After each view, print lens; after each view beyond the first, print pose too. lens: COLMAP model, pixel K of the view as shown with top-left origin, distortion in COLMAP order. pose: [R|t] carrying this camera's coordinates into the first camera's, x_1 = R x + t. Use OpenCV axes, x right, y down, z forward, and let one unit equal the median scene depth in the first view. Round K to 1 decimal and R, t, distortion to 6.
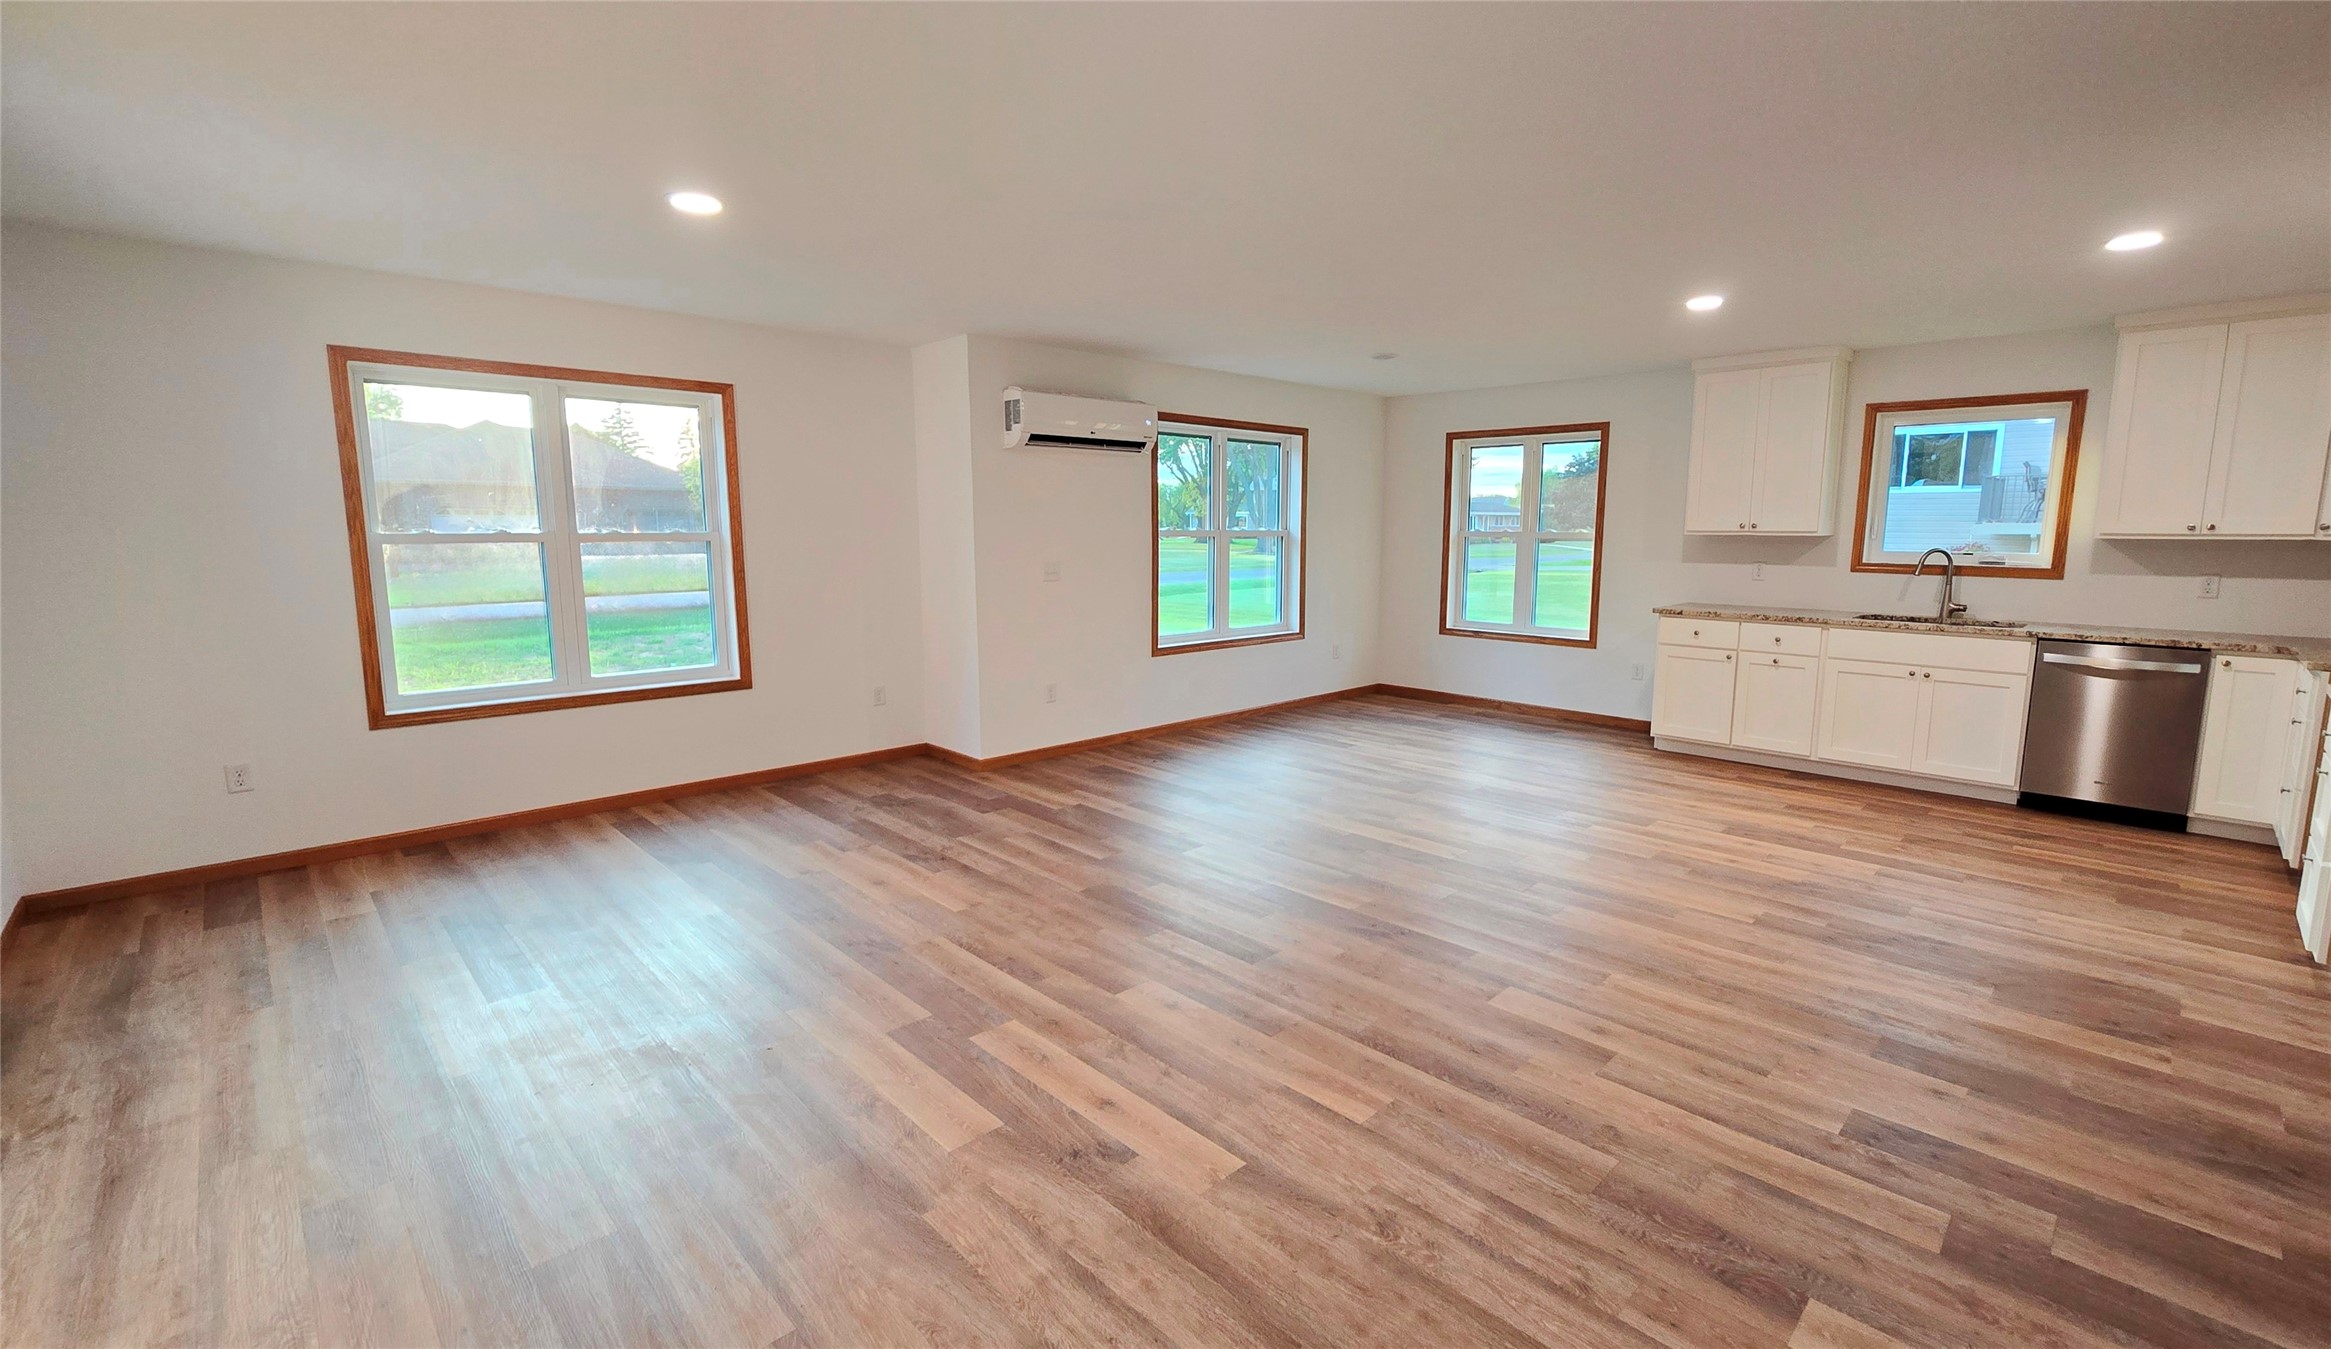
lens RADIAL K [[958.4, 0, 1165.5], [0, 958.4, 674.5], [0, 0, 1]] dist [-0.003605, -0.000233]
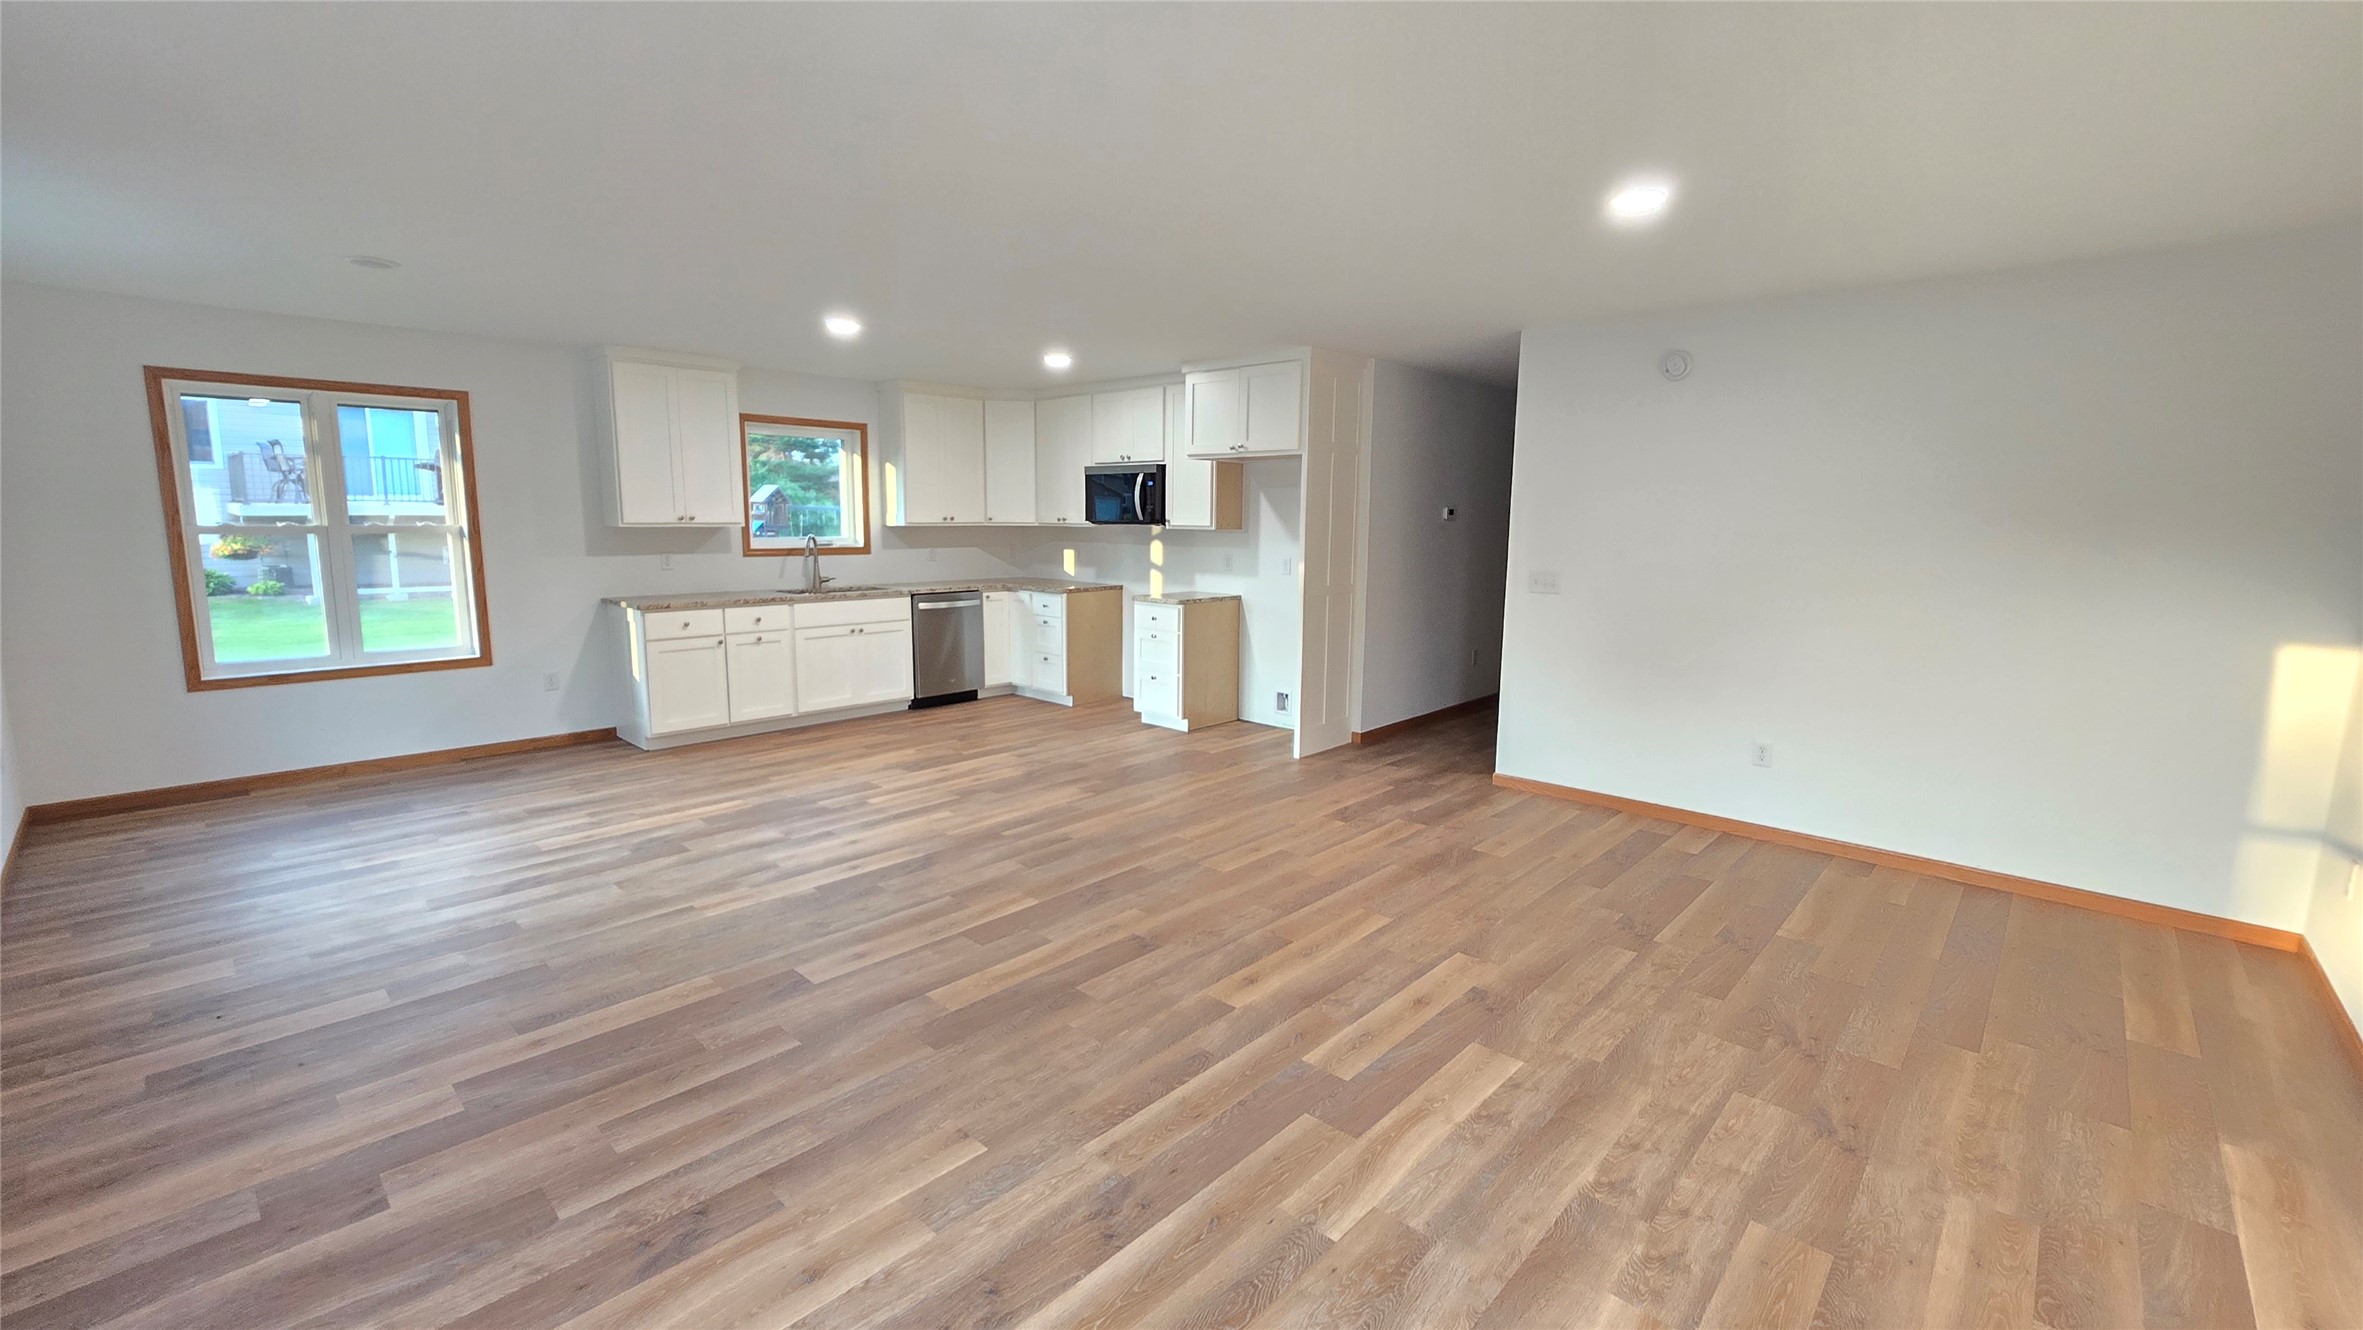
lens RADIAL K [[976.7, 0, 1180.7], [0, 976.7, 660.8], [0, 0, 1]] dist [-0.000076, 0.000694]
pose [[-0.043723, -0.154404, 0.987040, -0.686116], [0.145745, 0.976429, 0.159200, -0.130413], [-0.988356, 0.150817, -0.020189, 0.702084]]
